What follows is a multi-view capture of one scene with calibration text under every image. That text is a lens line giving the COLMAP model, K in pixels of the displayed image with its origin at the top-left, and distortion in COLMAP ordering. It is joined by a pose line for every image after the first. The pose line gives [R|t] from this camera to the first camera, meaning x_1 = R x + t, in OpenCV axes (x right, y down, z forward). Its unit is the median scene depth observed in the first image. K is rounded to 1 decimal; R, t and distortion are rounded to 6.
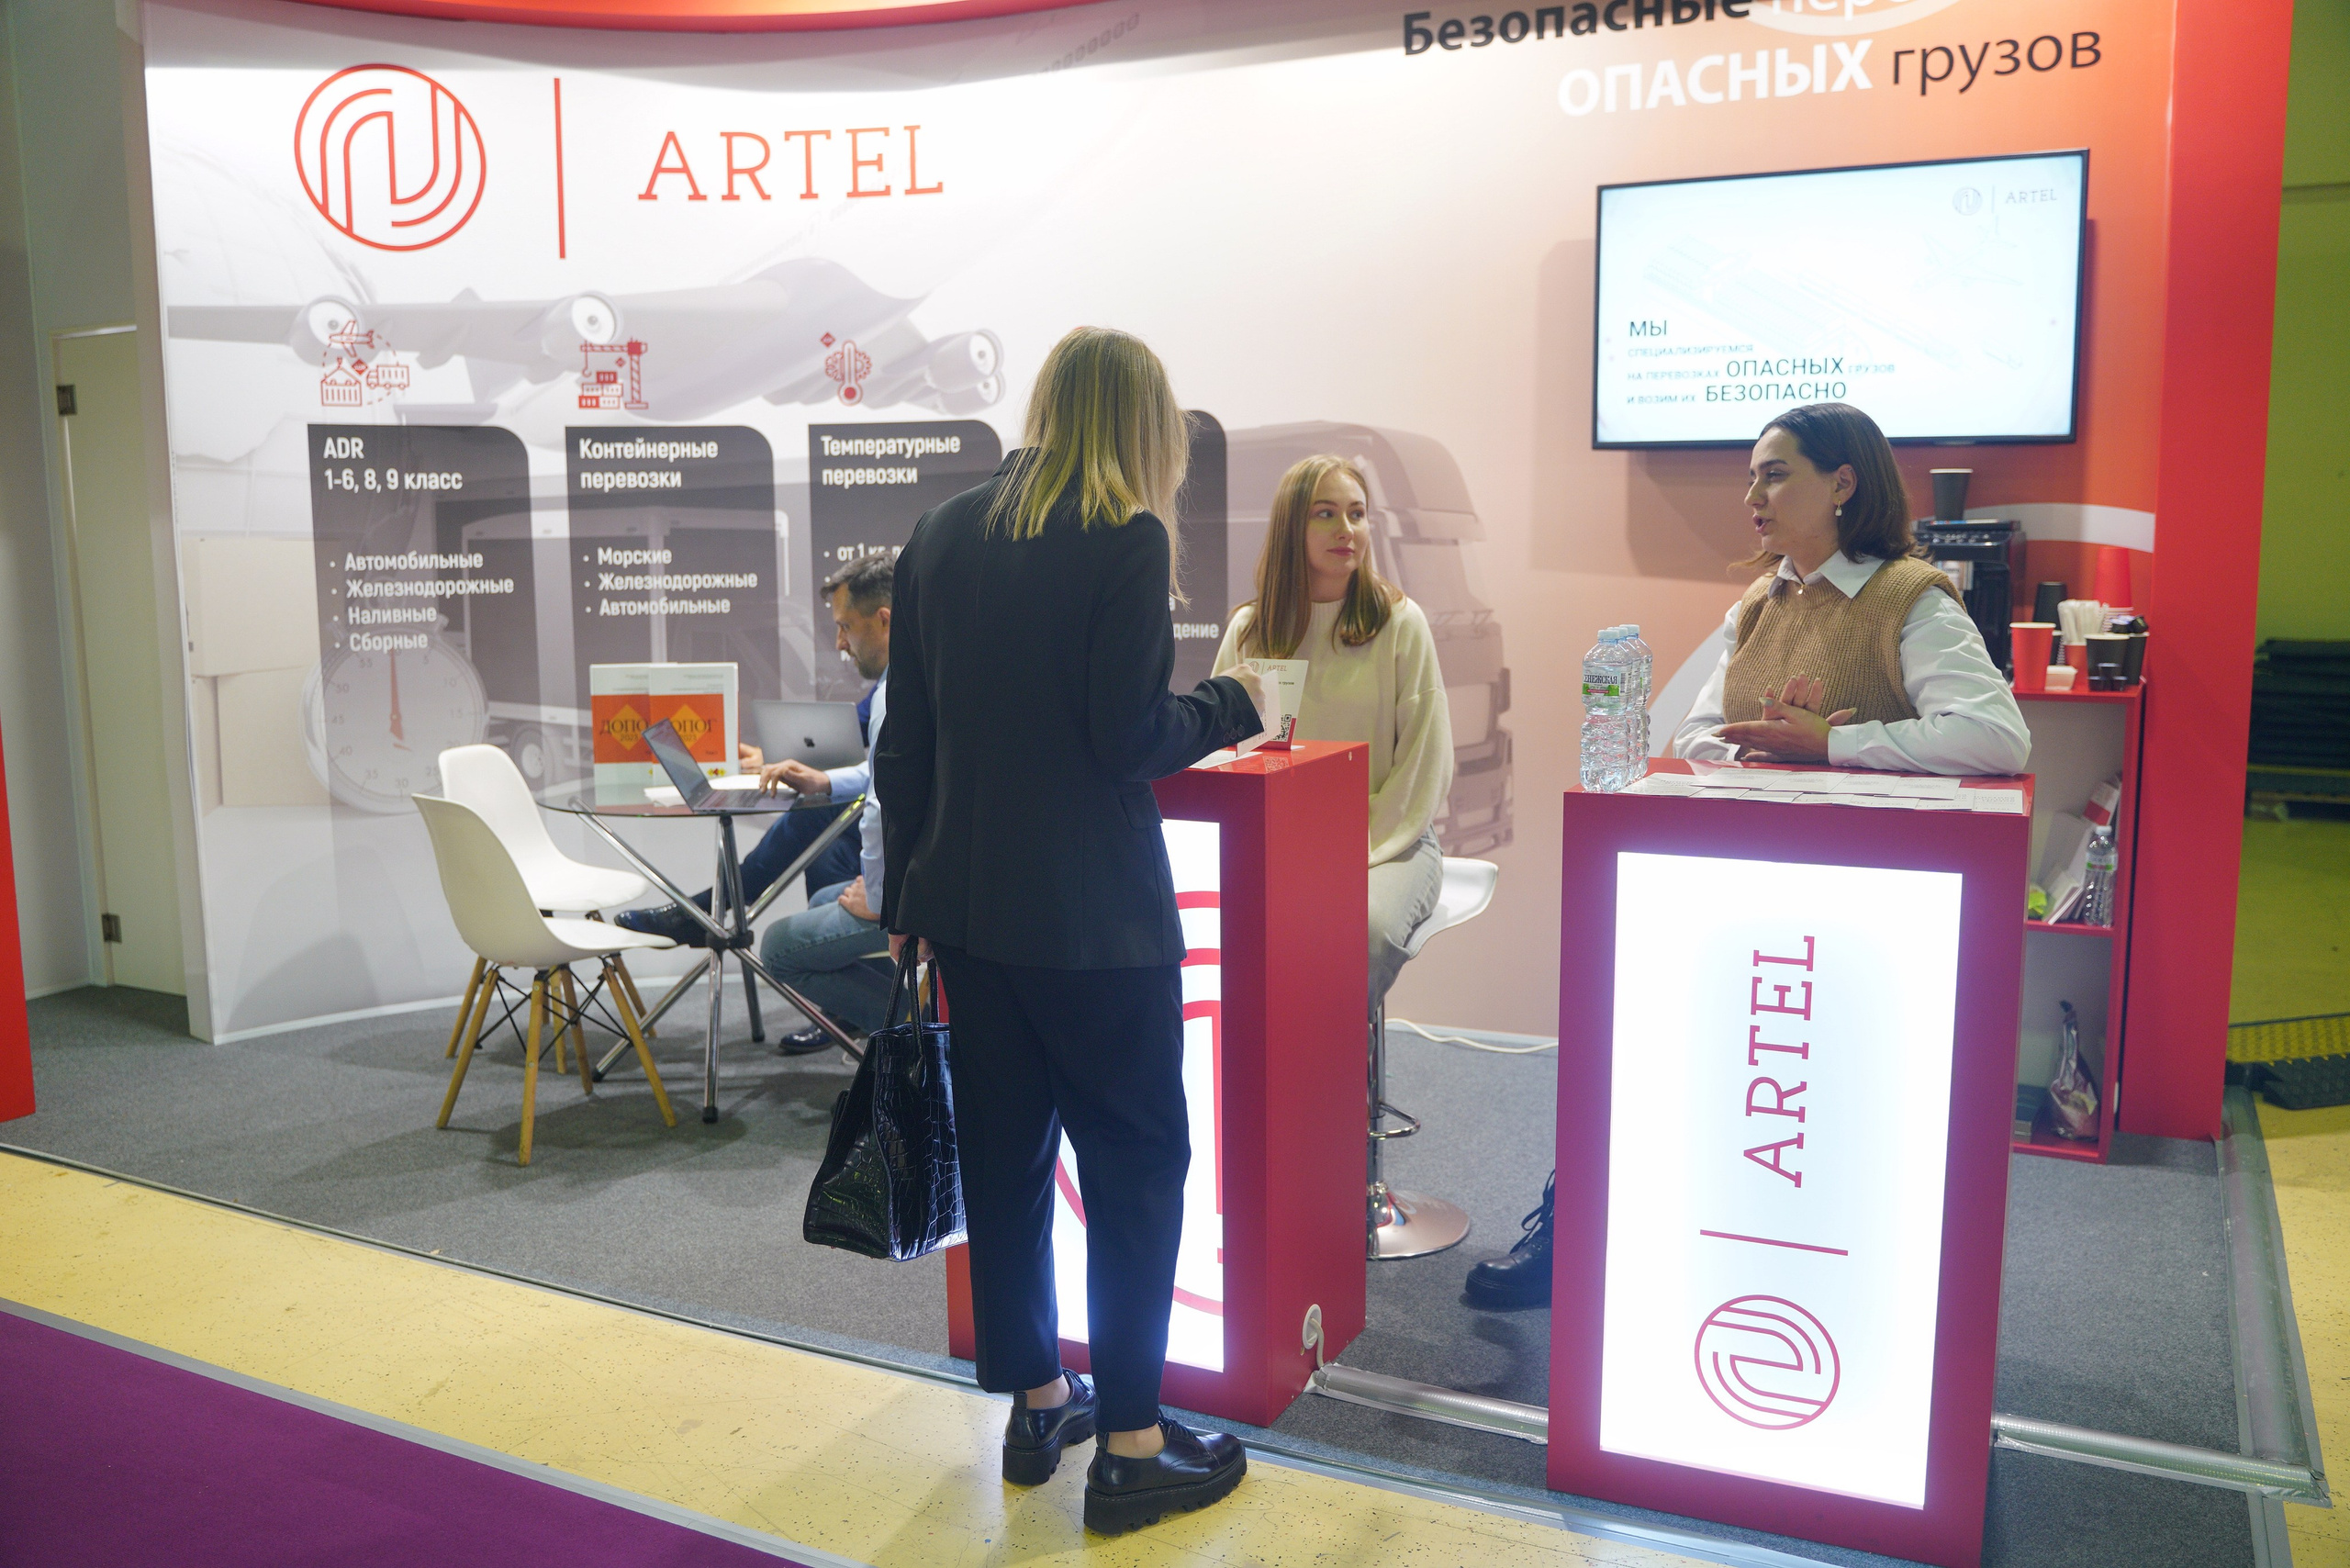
lens RADIAL K [[1847.1, 0, 1143.6], [0, 1847.1, 779.8], [0, 0, 1]] dist [-0.113111, 0.084328]
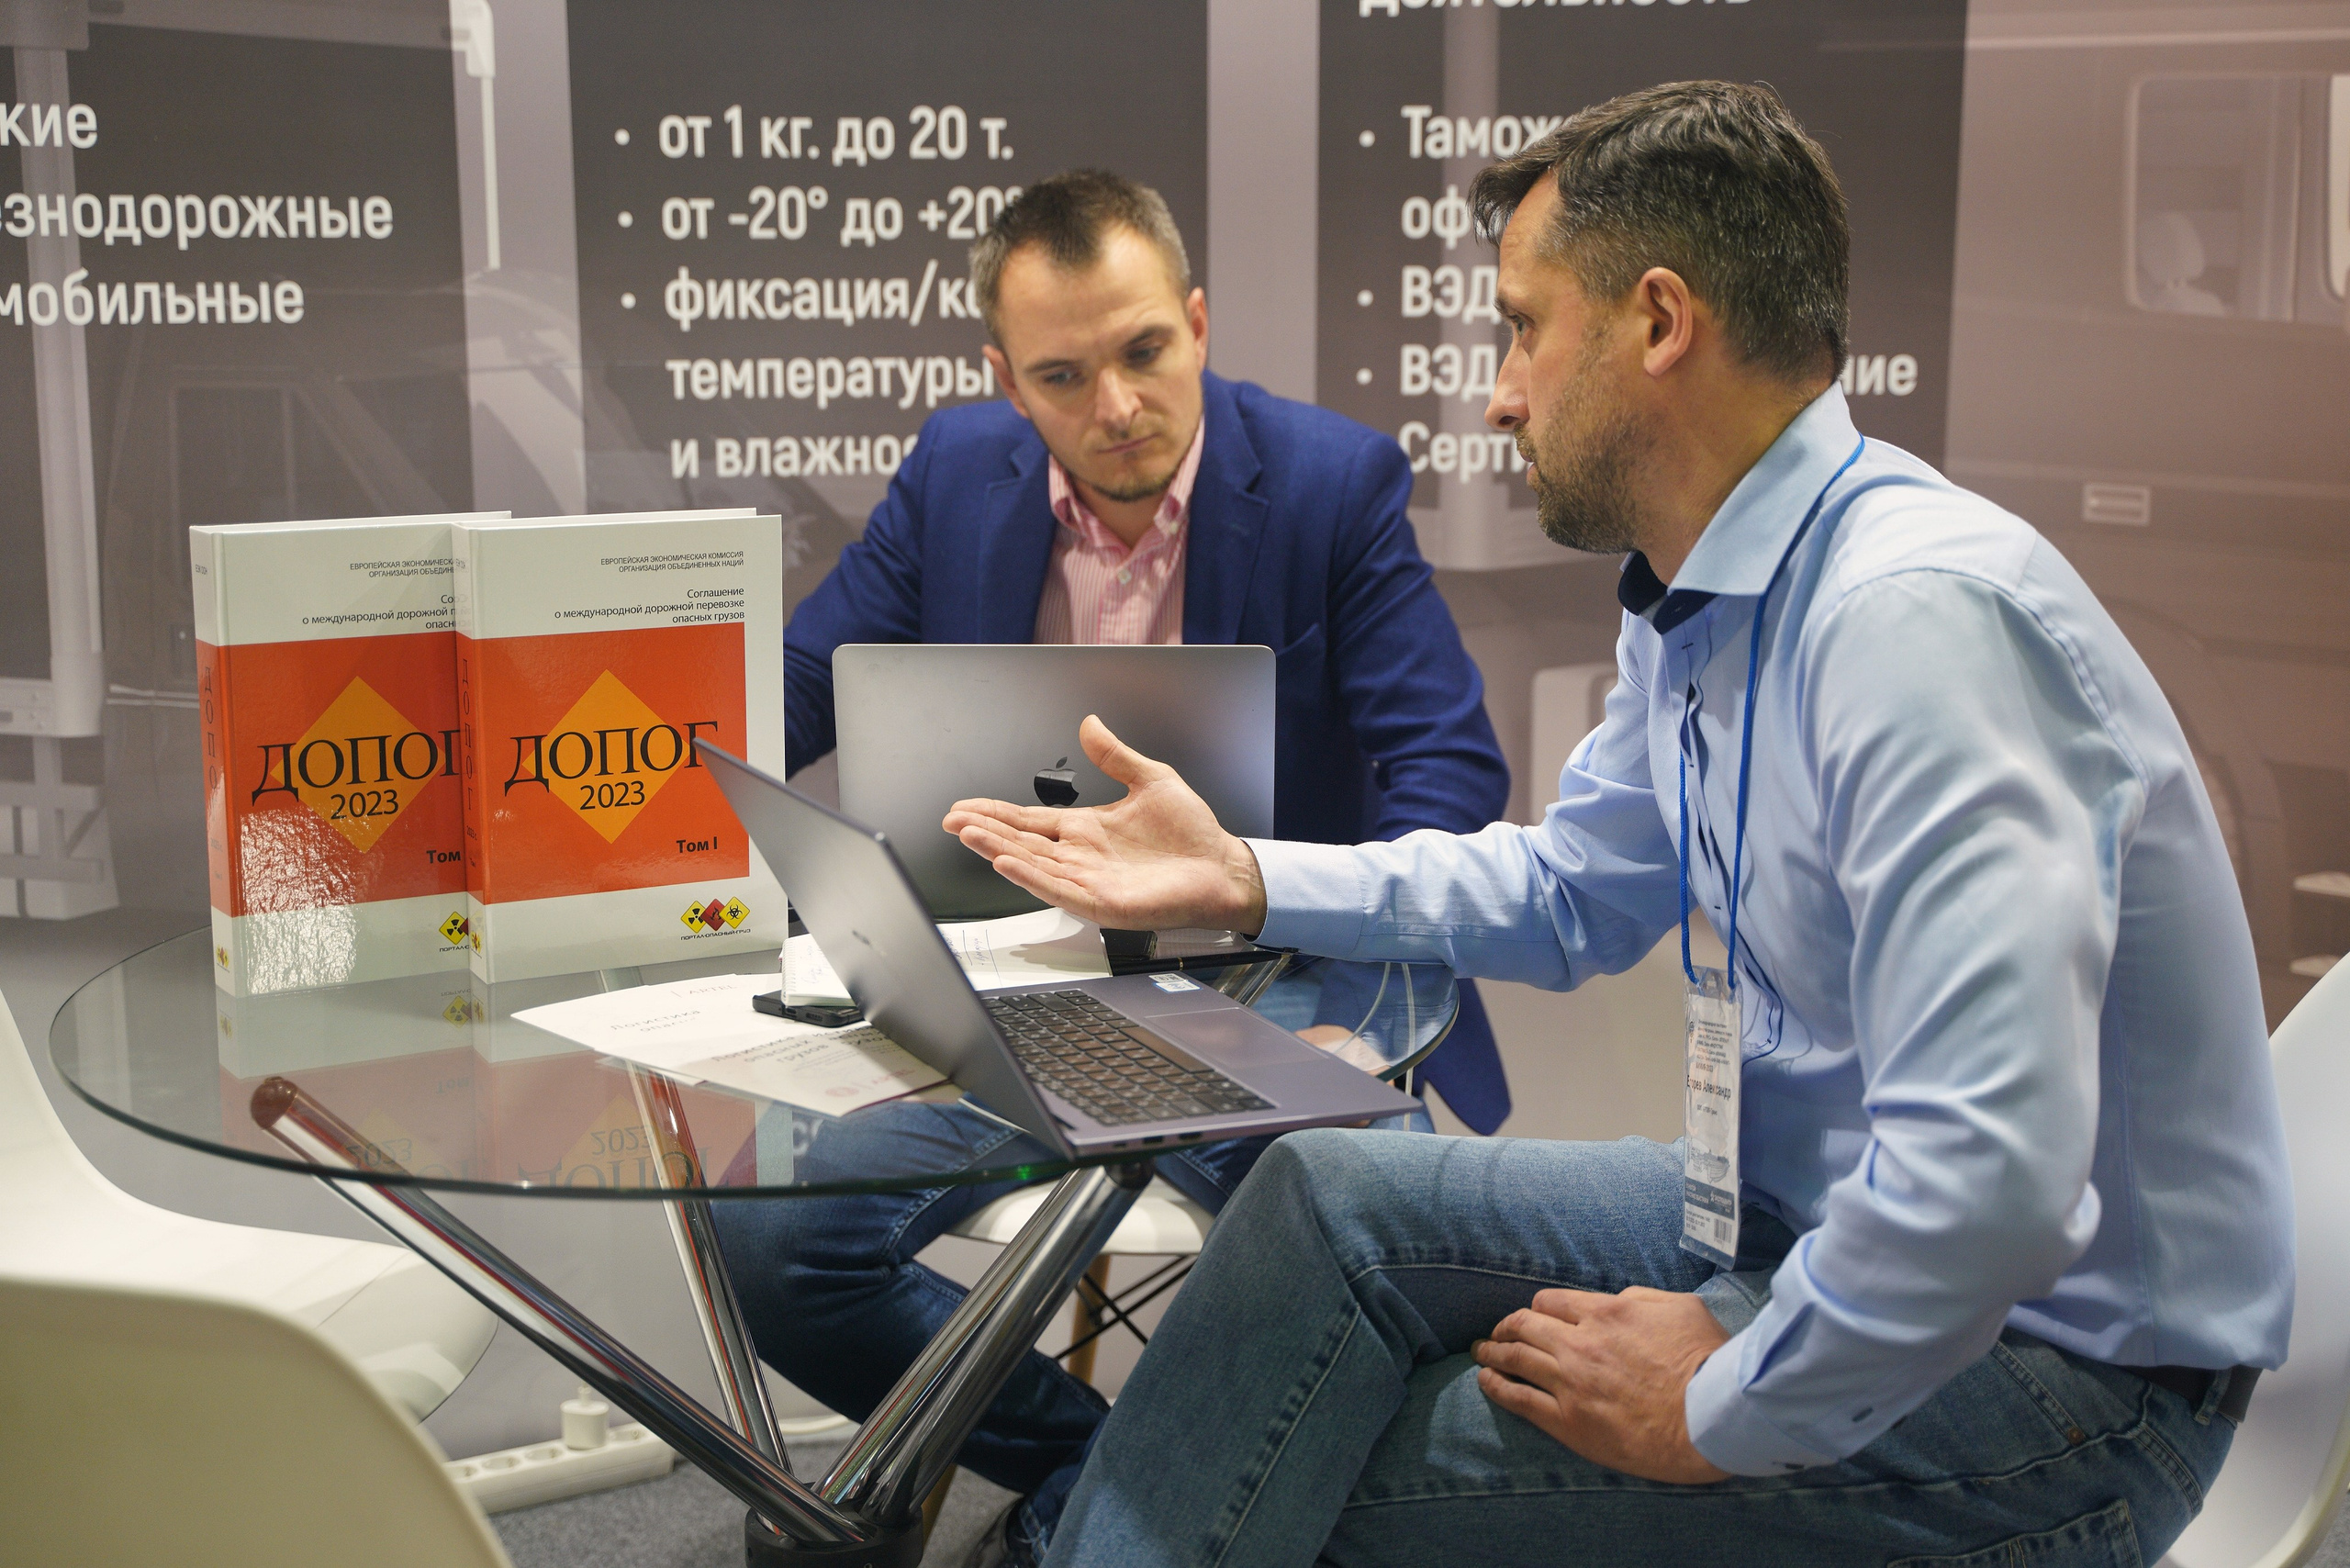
lens RADIAL K [[3133.0, 0, 1136.3], [0, 3133.0, 746.4], [0, 0, 1]] dist [0.072537, 0.000000]
pose [[0.935754, -0.049922, 0.349102, -0.306639], [0.036663, 0.998337, 0.044488, -0.043180], [-0.350742, -0.028831, 0.936028, 0.505550]]
